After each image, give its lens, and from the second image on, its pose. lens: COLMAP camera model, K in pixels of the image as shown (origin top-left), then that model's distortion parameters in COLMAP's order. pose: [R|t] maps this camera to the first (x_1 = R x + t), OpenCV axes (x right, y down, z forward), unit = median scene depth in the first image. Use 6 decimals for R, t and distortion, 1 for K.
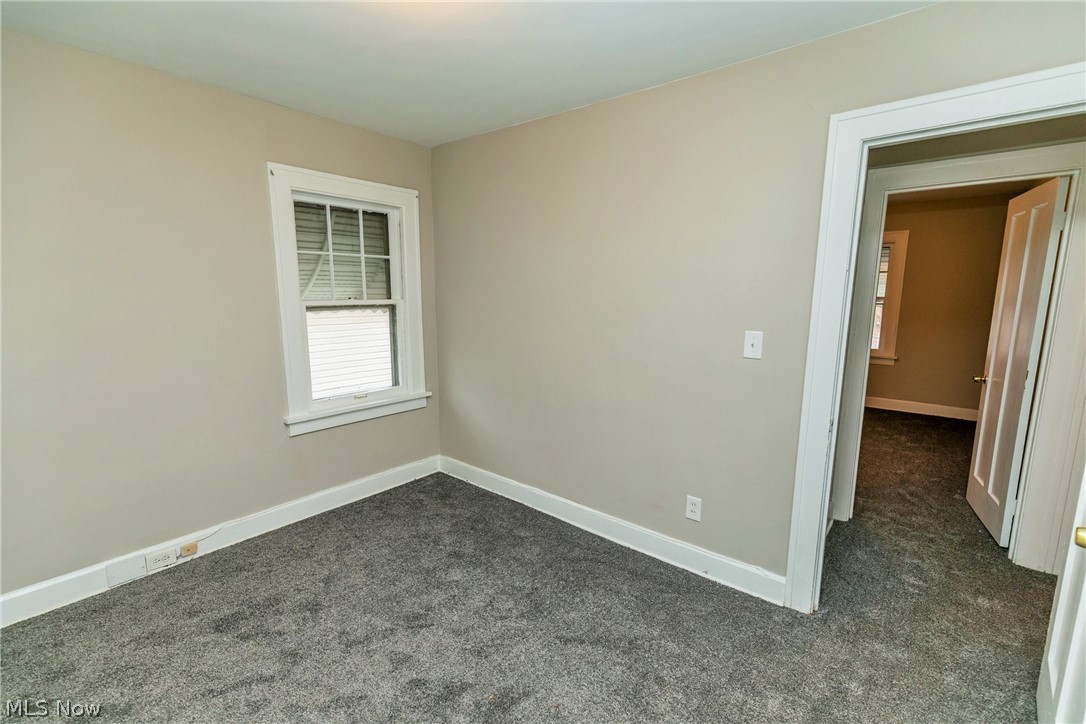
lens RADIAL K [[485.6, 0, 545.9], [0, 485.6, 363.8], [0, 0, 1]] dist [0.007270, -0.001694]
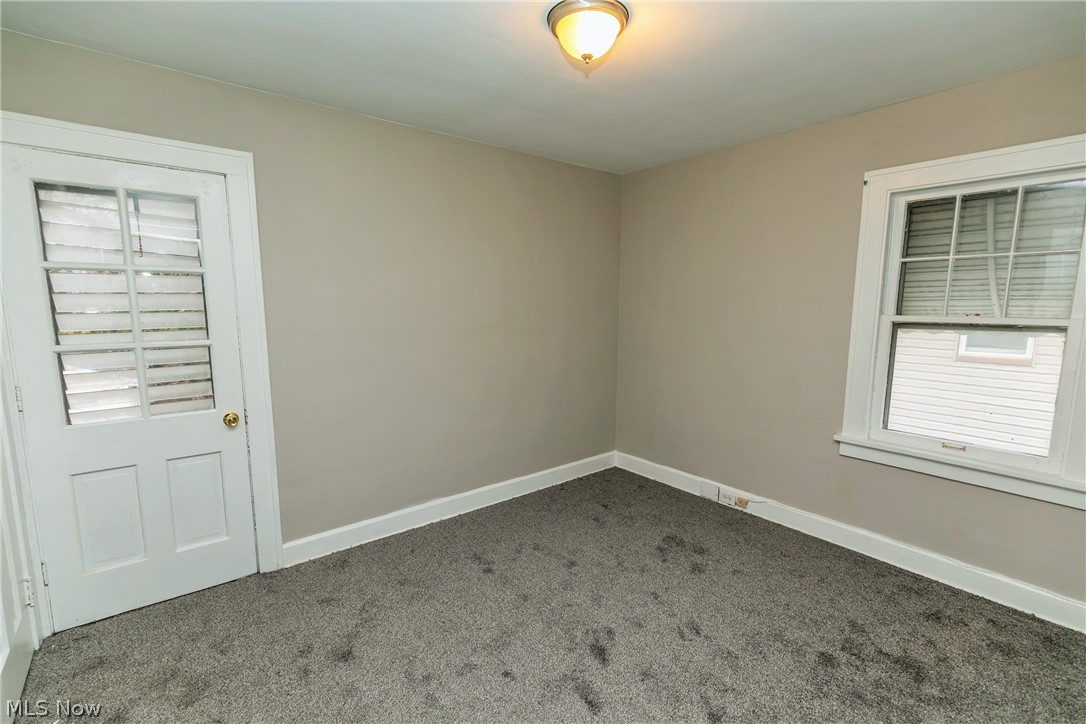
lens RADIAL K [[485.6, 0, 545.4], [0, 485.6, 366.9], [0, 0, 1]] dist [0.007270, -0.001694]
pose [[-0.208870, 0.124423, -0.969996, 0.534459], [-0.153654, 0.975378, 0.158200, -0.086880], [0.965797, 0.182087, -0.184609, 0.605112]]
